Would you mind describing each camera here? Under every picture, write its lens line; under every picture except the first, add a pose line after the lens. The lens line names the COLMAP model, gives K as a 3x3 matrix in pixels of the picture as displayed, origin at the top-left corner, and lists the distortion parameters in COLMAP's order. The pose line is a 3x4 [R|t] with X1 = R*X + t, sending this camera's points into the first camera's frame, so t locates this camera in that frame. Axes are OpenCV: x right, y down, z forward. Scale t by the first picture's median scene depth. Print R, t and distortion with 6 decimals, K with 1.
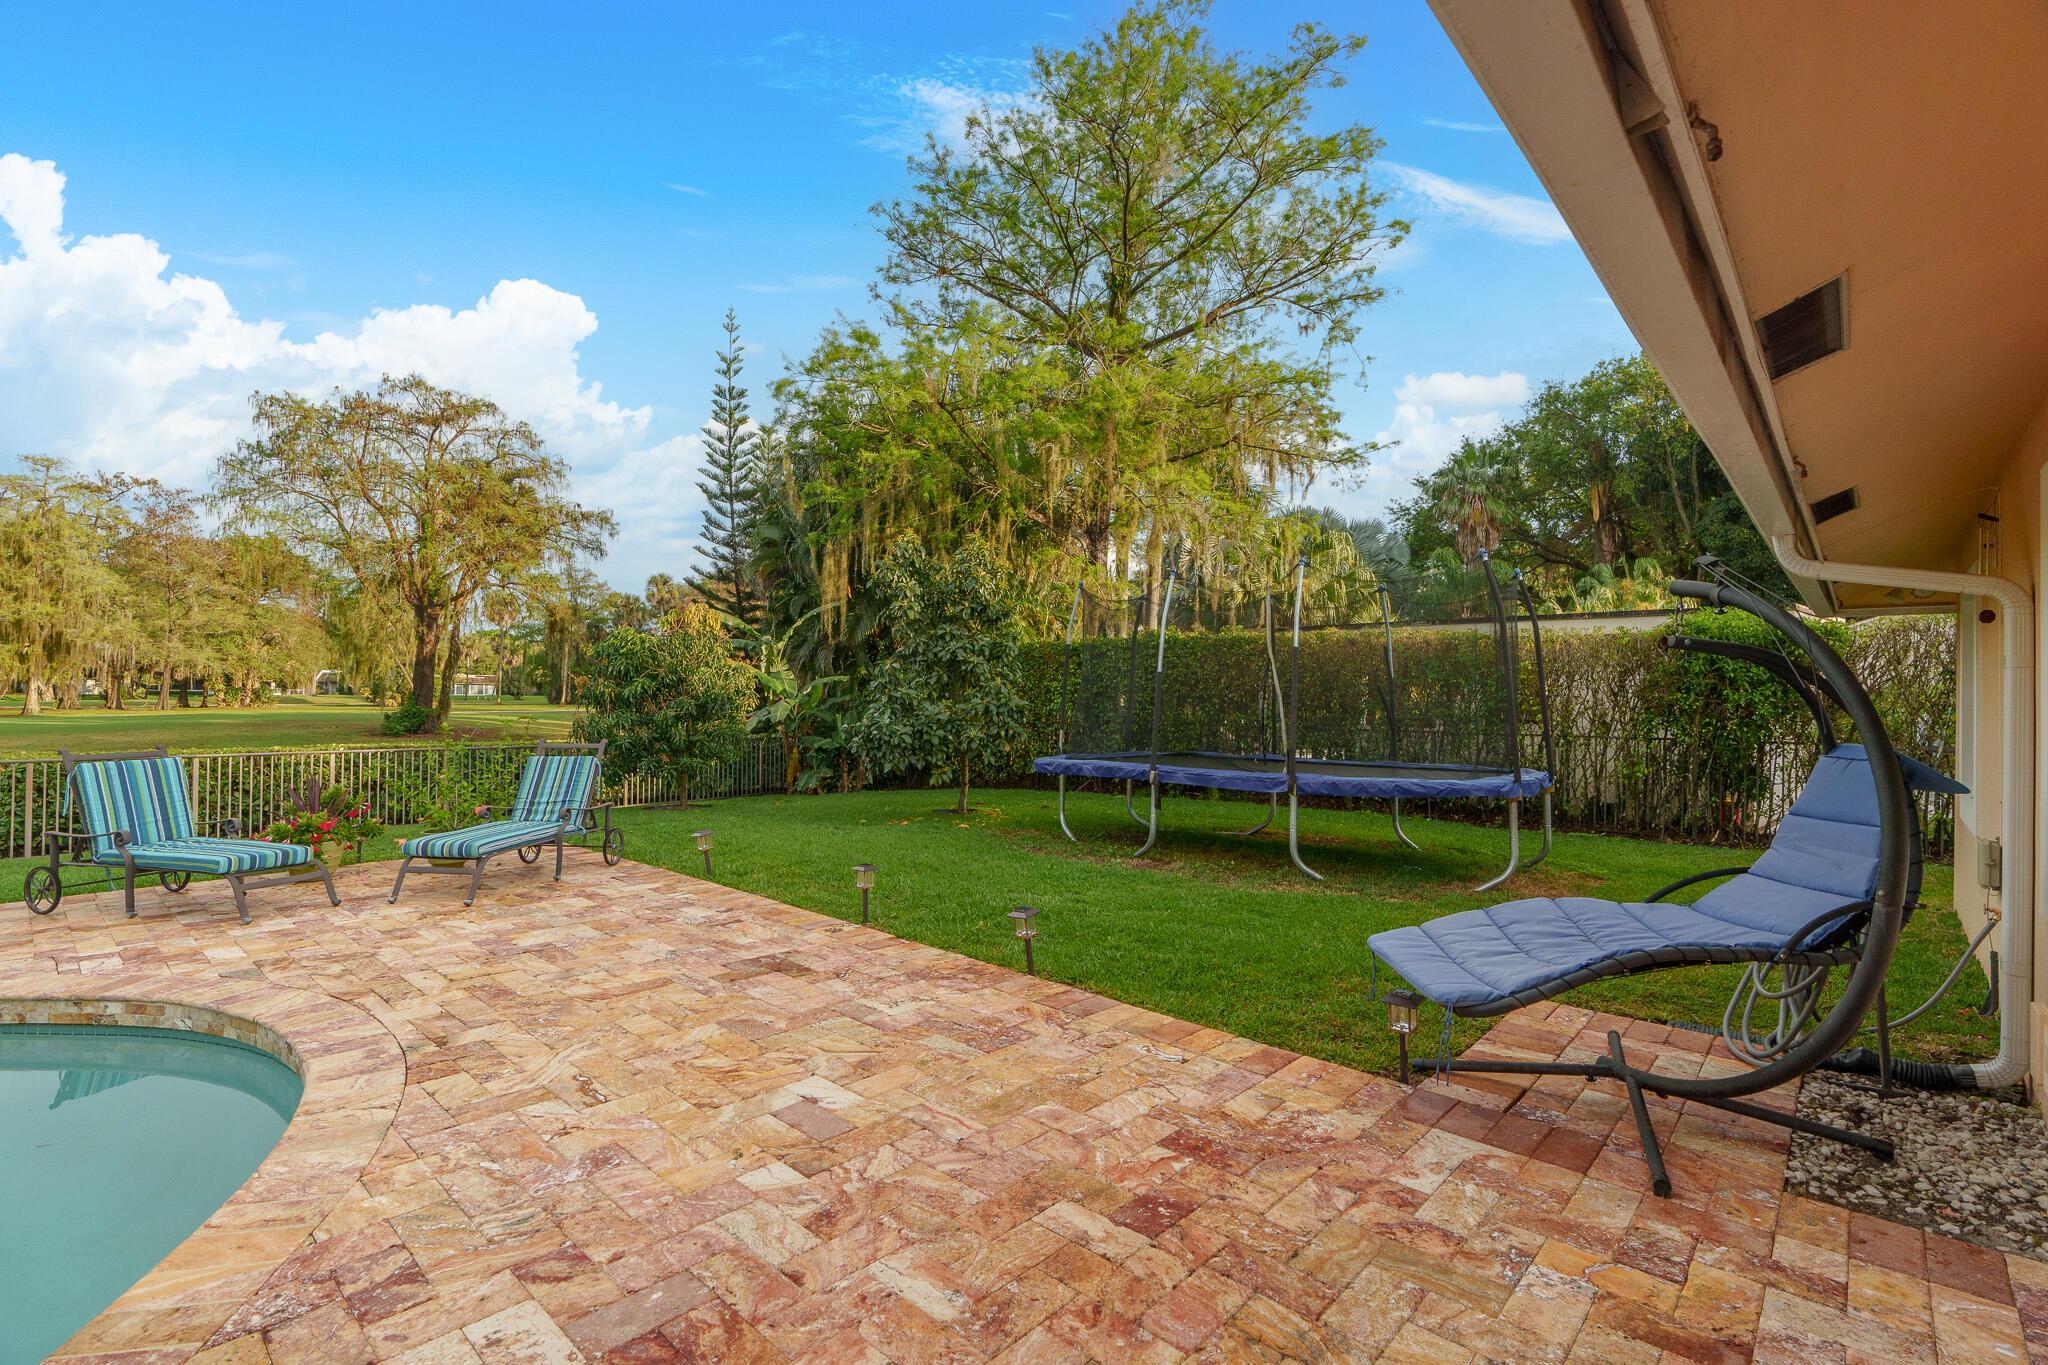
lens RADIAL K [[928.6, 0, 1035.3], [0, 928.6, 685.2], [0, 0, 1]] dist [-0.007925, 0.003326]
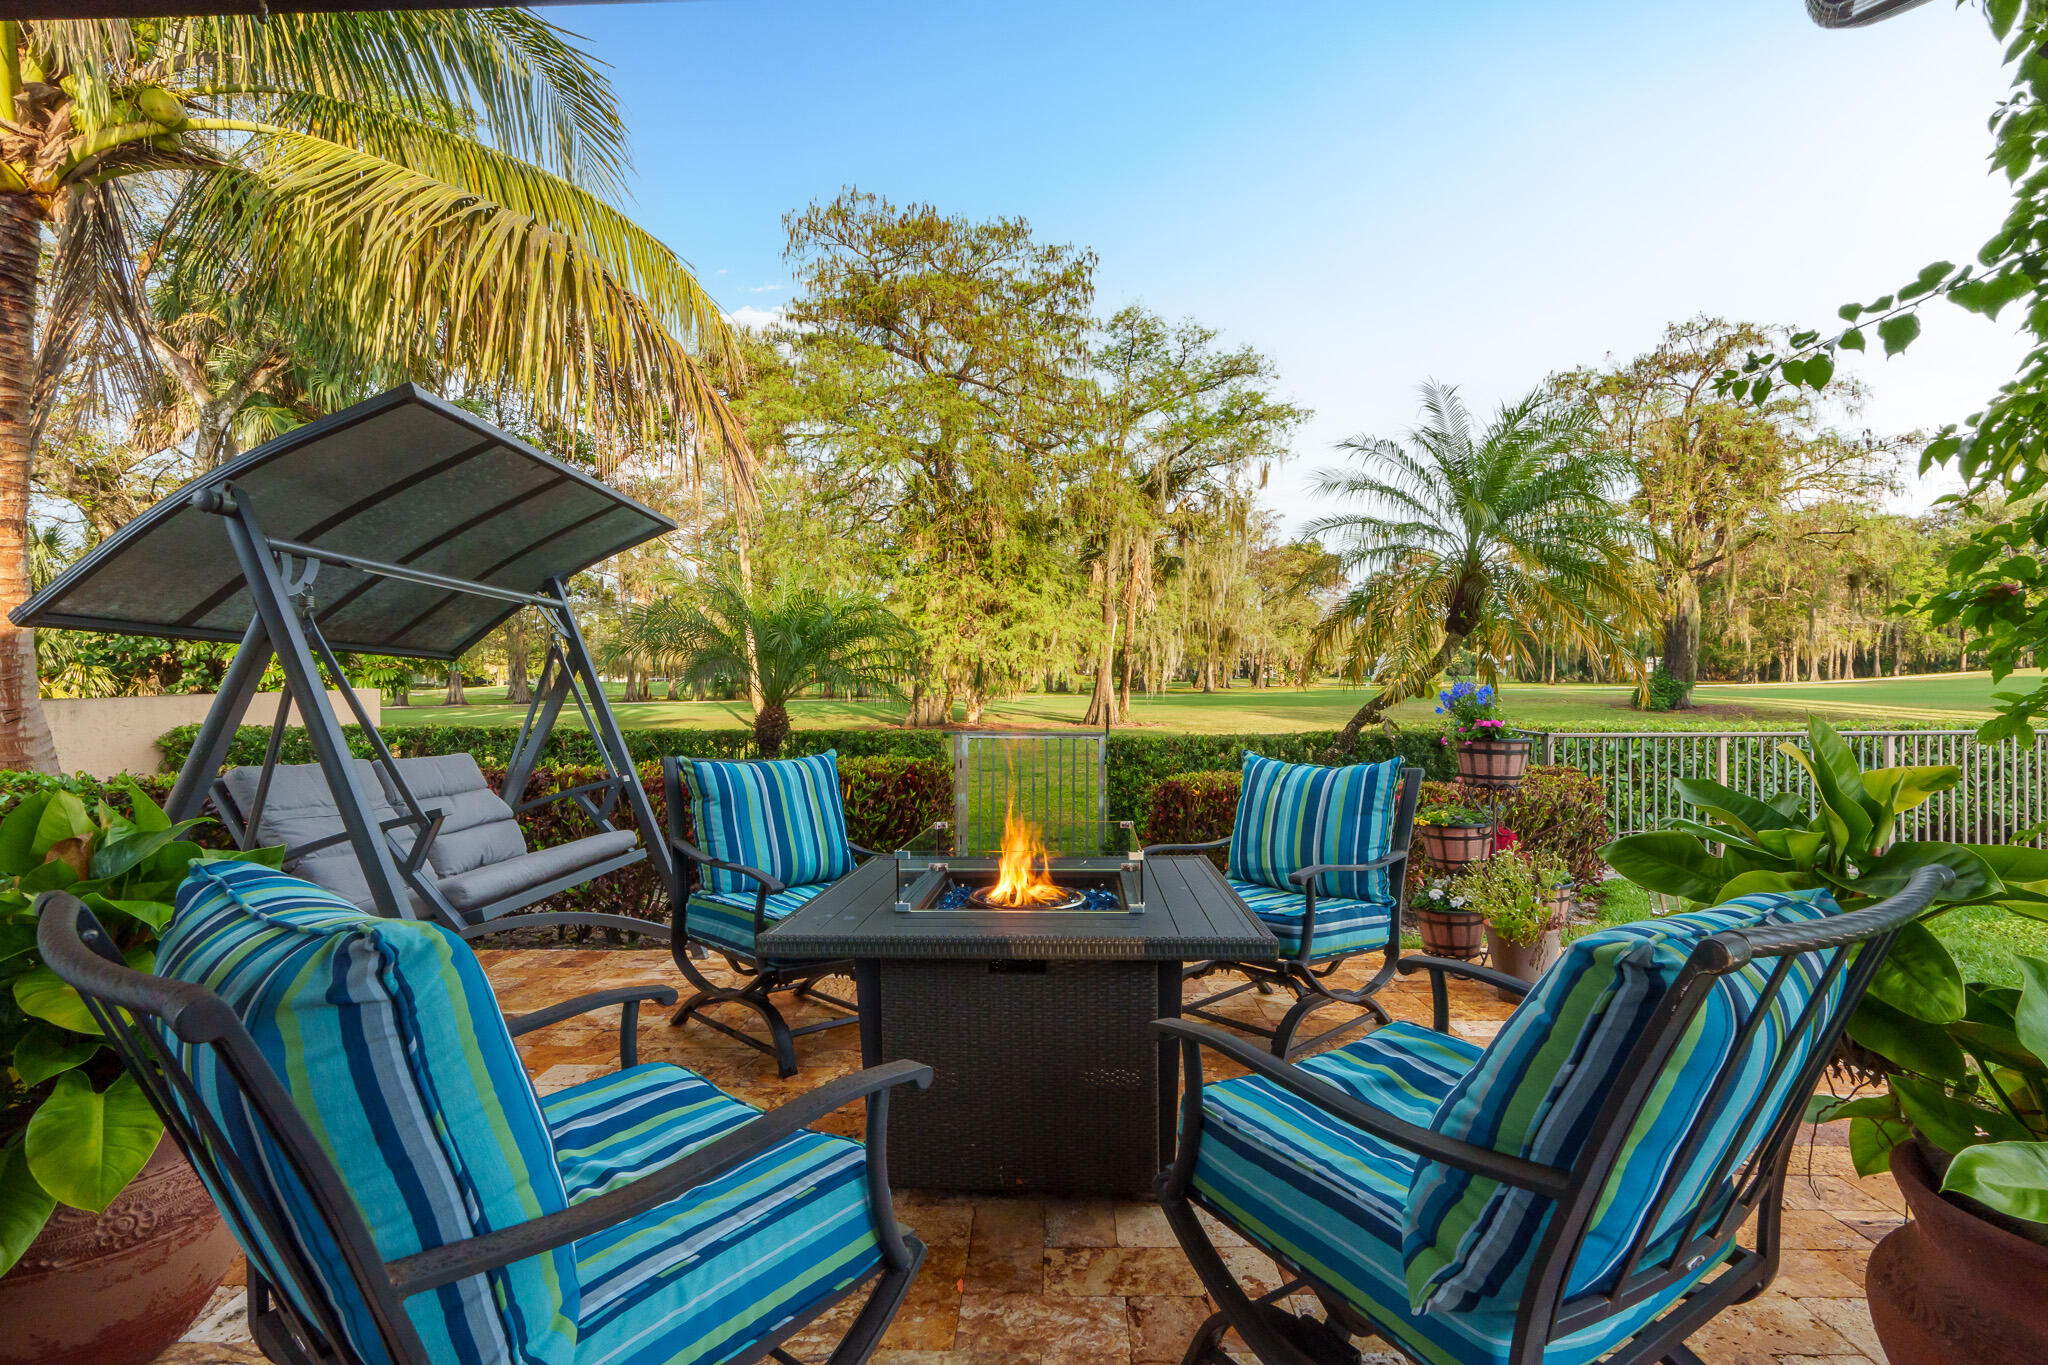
lens RADIAL K [[928.6, 0, 1026.5], [0, 928.6, 681.7], [0, 0, 1]] dist [-0.007925, 0.003326]
pose [[0.652162, -0.009392, -0.758022, -0.830891], [0.020790, 0.999769, 0.005499, 0.011334], [0.757795, -0.019346, 0.652206, -0.193362]]
